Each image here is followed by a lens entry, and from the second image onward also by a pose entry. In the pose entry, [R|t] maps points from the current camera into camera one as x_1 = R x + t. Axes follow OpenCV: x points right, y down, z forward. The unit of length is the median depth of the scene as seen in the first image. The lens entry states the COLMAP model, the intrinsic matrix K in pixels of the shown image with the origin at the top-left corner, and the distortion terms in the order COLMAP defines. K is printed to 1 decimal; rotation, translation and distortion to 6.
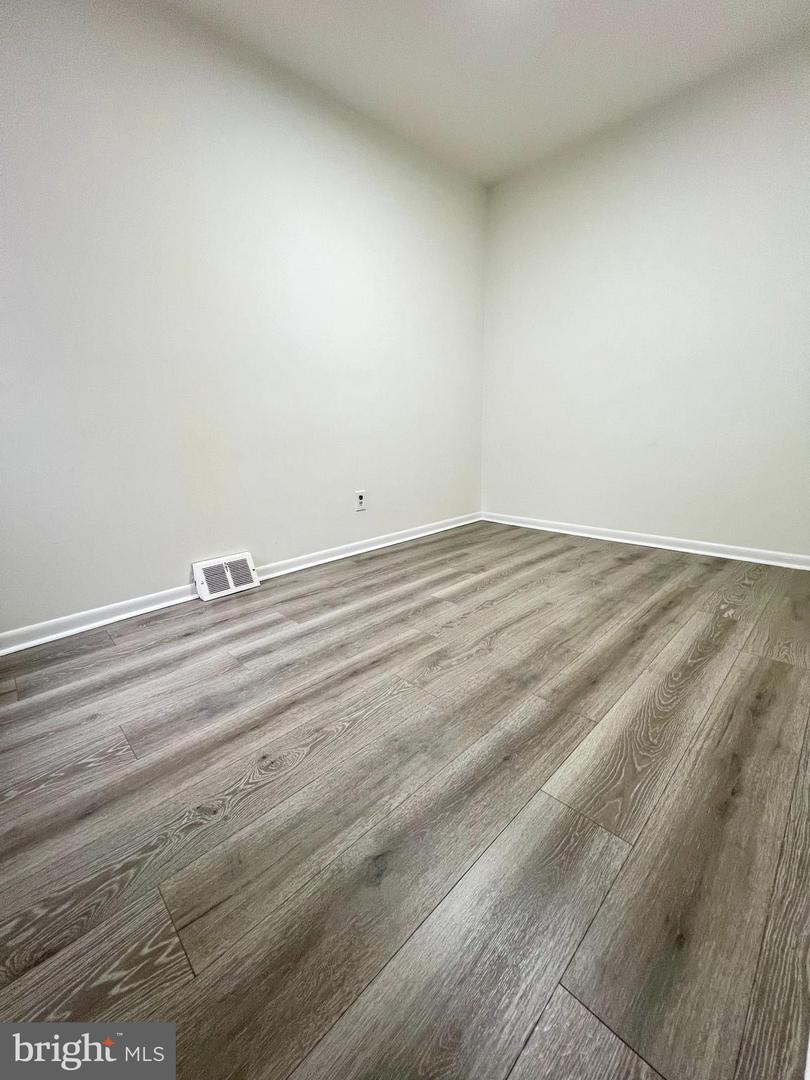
lens RADIAL K [[433.1, 0, 402.9], [0, 433.1, 541.3], [0, 0, 1]] dist [-0.002906, 0.000352]
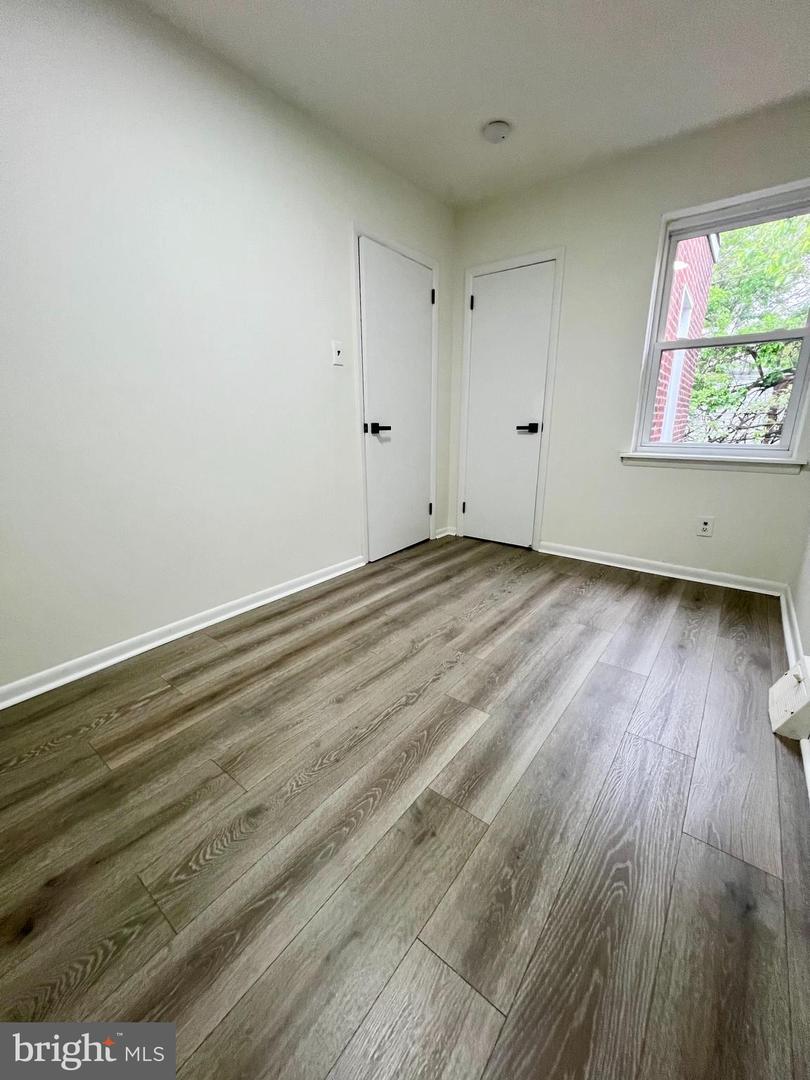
lens RADIAL K [[433.1, 0, 402.9], [0, 433.1, 541.3], [0, 0, 1]] dist [-0.002906, 0.000352]
pose [[-0.989594, 0.075800, -0.122302, 0.356286], [0.003202, 0.861379, 0.507953, -0.642164], [0.143852, 0.502276, -0.852658, 1.891665]]
